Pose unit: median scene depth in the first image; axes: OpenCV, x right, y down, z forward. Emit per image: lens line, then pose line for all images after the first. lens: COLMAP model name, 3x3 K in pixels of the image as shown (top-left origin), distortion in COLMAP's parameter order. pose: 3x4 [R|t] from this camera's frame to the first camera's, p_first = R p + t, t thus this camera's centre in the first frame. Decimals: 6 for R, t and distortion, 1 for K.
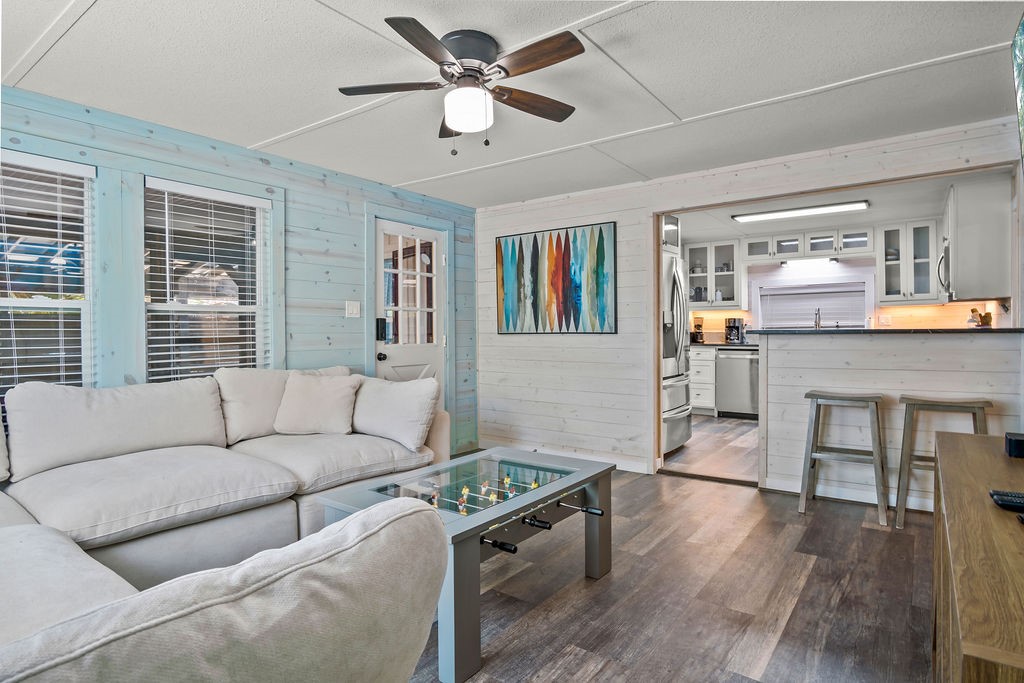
lens RADIAL K [[558.4, 0, 510.6], [0, 558.4, 336.7], [0, 0, 1]] dist [-0.028776, 0.000094]
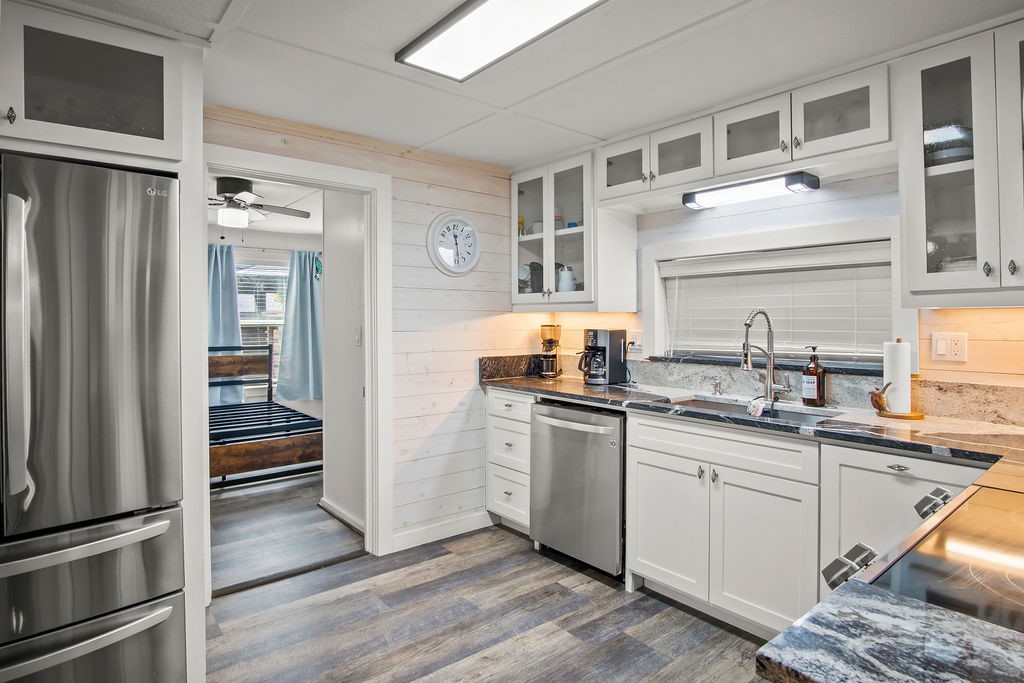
lens RADIAL K [[558.4, 0, 519.1], [0, 558.4, 318.8], [0, 0, 1]] dist [-0.028776, 0.000094]
pose [[0.973205, 0.006325, -0.229853, 0.463676], [-0.009053, 0.999901, -0.010816, -0.037917], [0.229761, 0.012607, 0.973165, 0.564548]]
